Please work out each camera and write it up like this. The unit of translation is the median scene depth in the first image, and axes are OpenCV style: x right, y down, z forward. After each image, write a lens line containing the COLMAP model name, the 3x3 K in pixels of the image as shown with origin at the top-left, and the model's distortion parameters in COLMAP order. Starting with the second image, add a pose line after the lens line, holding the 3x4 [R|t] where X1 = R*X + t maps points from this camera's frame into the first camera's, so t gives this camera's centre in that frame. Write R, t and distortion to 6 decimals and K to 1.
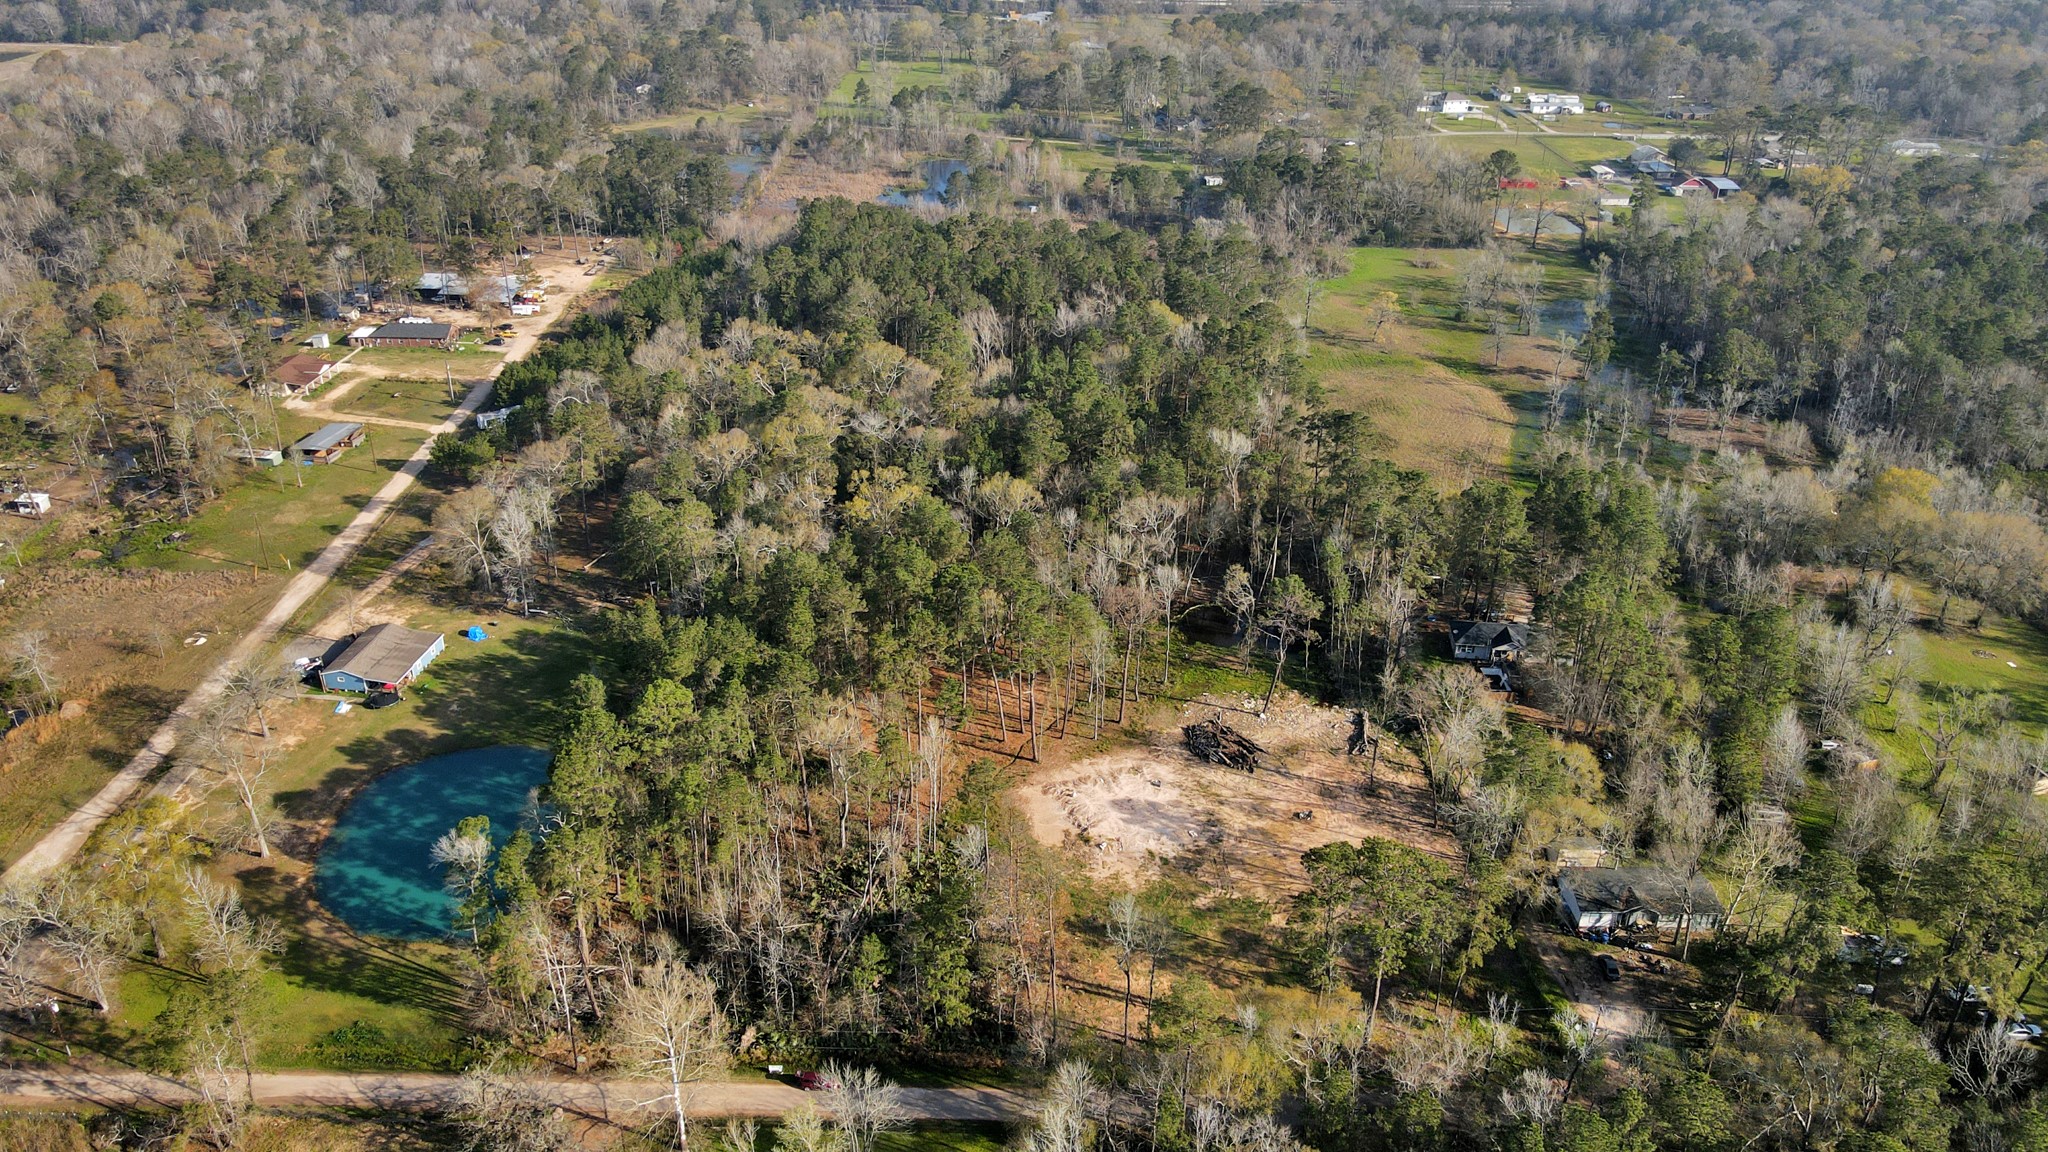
lens RADIAL K [[1505.5, 0, 1020.5], [0, 1505.5, 576.9], [0, 0, 1]] dist [0.018053, 0.010890]
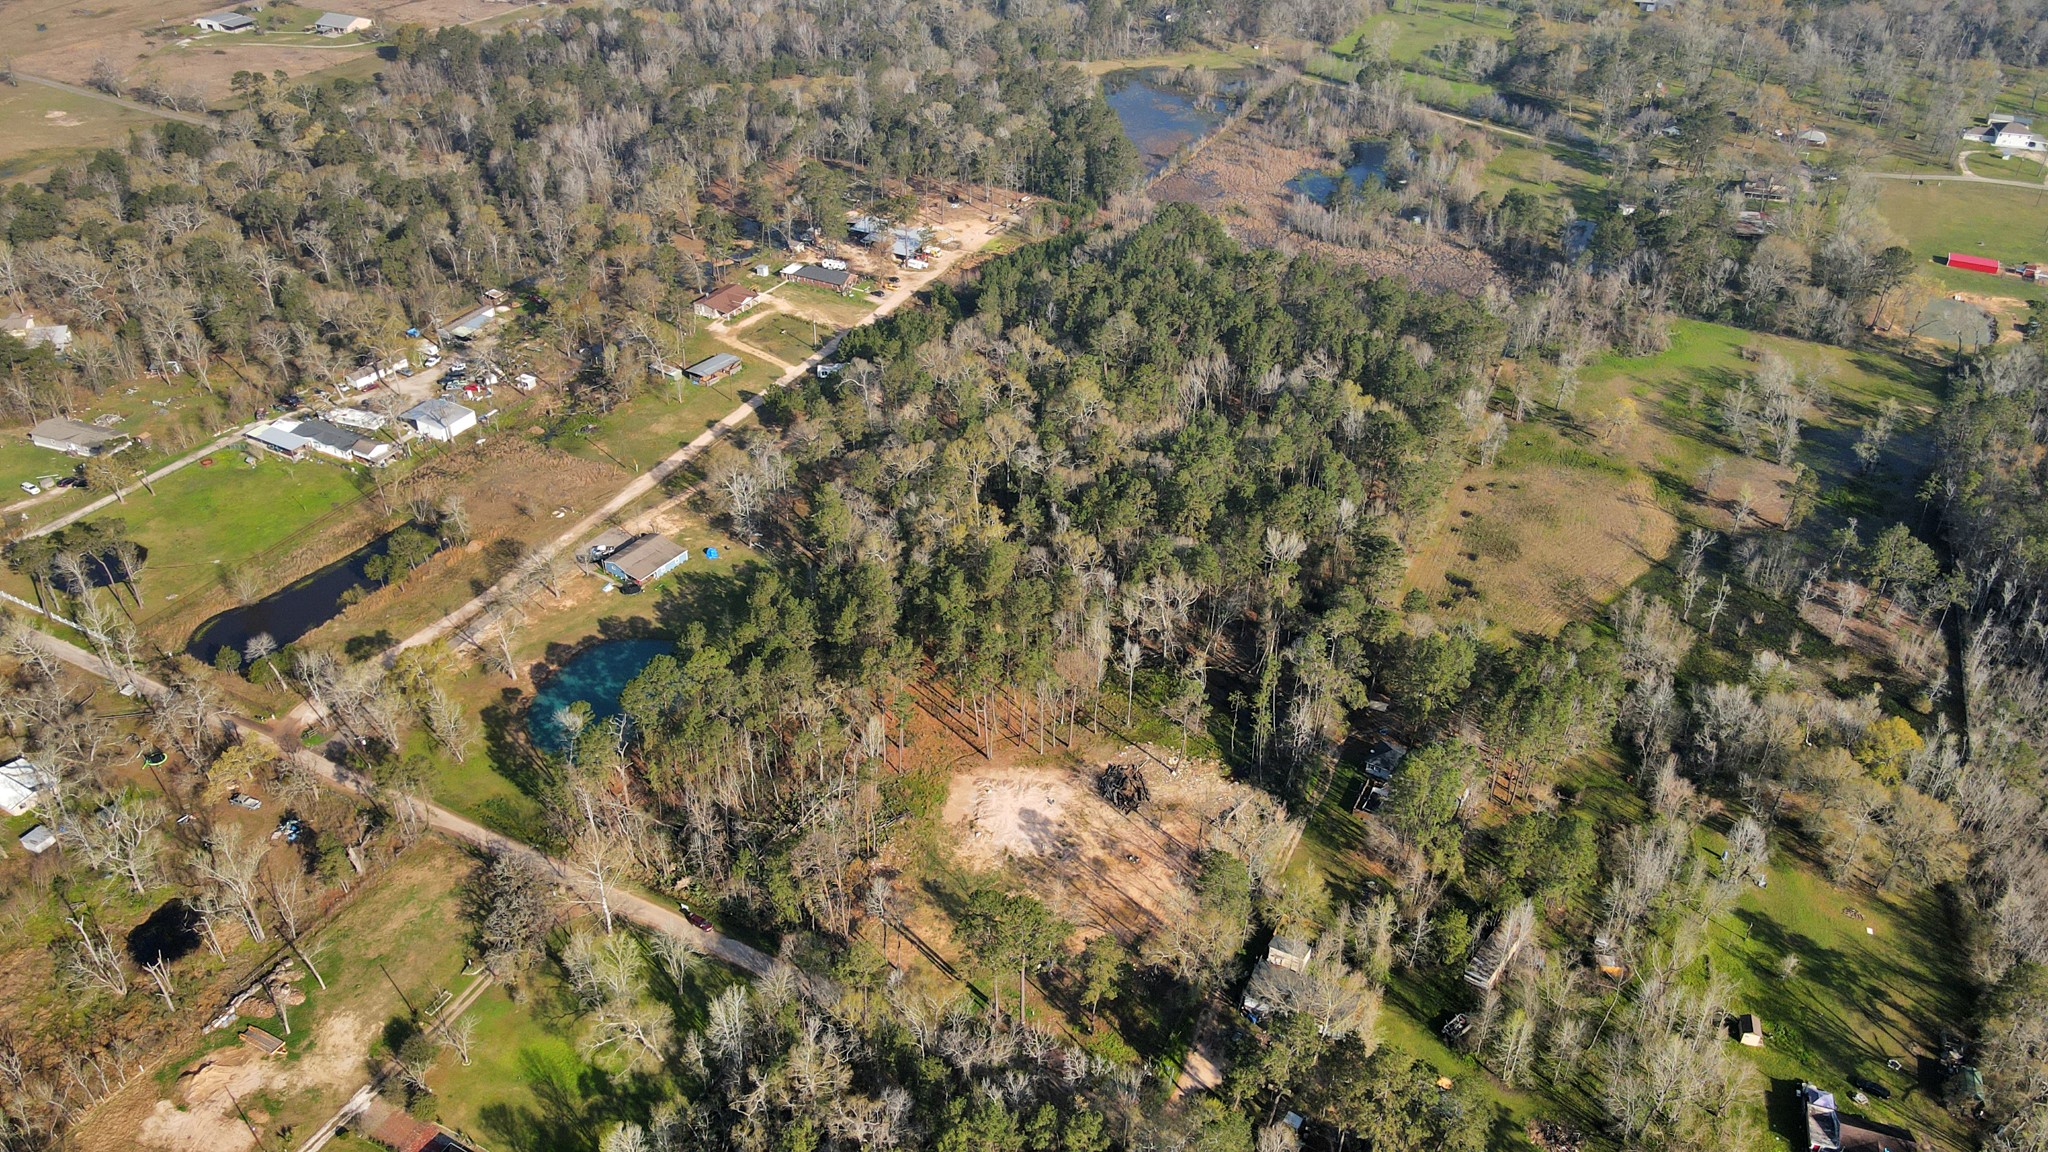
lens RADIAL K [[1505.5, 0, 1008.3], [0, 1505.5, 577.4], [0, 0, 1]] dist [0.018053, 0.010890]
pose [[0.894510, 0.251357, -0.369690, 0.419446], [-0.206389, 0.965752, 0.157245, -0.218338], [0.396554, -0.064357, 0.915753, -0.206546]]
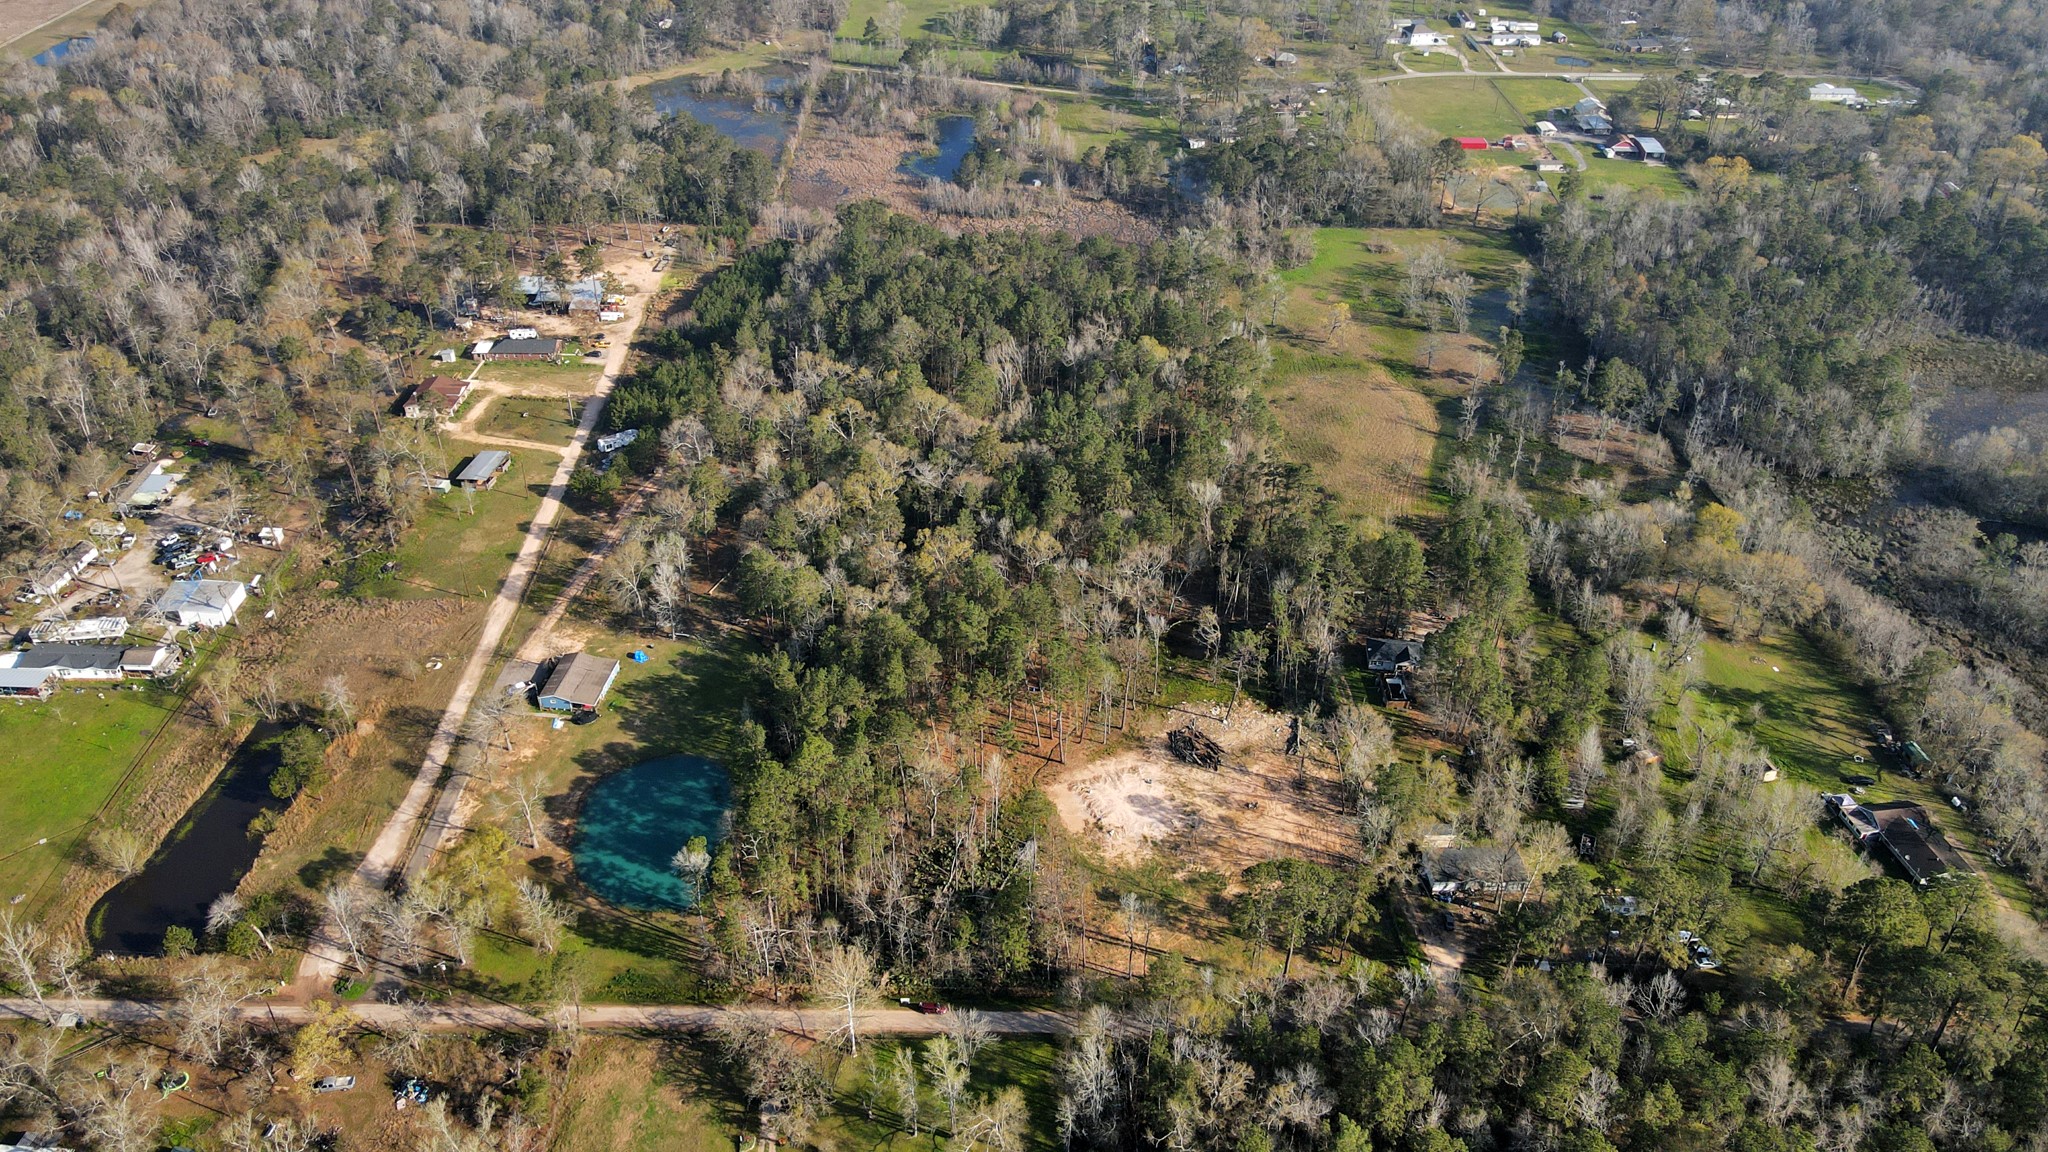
lens RADIAL K [[1505.5, 0, 1017.1], [0, 1505.5, 574.9], [0, 0, 1]] dist [0.018053, 0.010890]
pose [[0.999925, -0.009416, 0.007781, -0.035019], [0.008352, 0.991870, 0.126983, -0.194331], [-0.008914, -0.126908, 0.991874, -0.311118]]
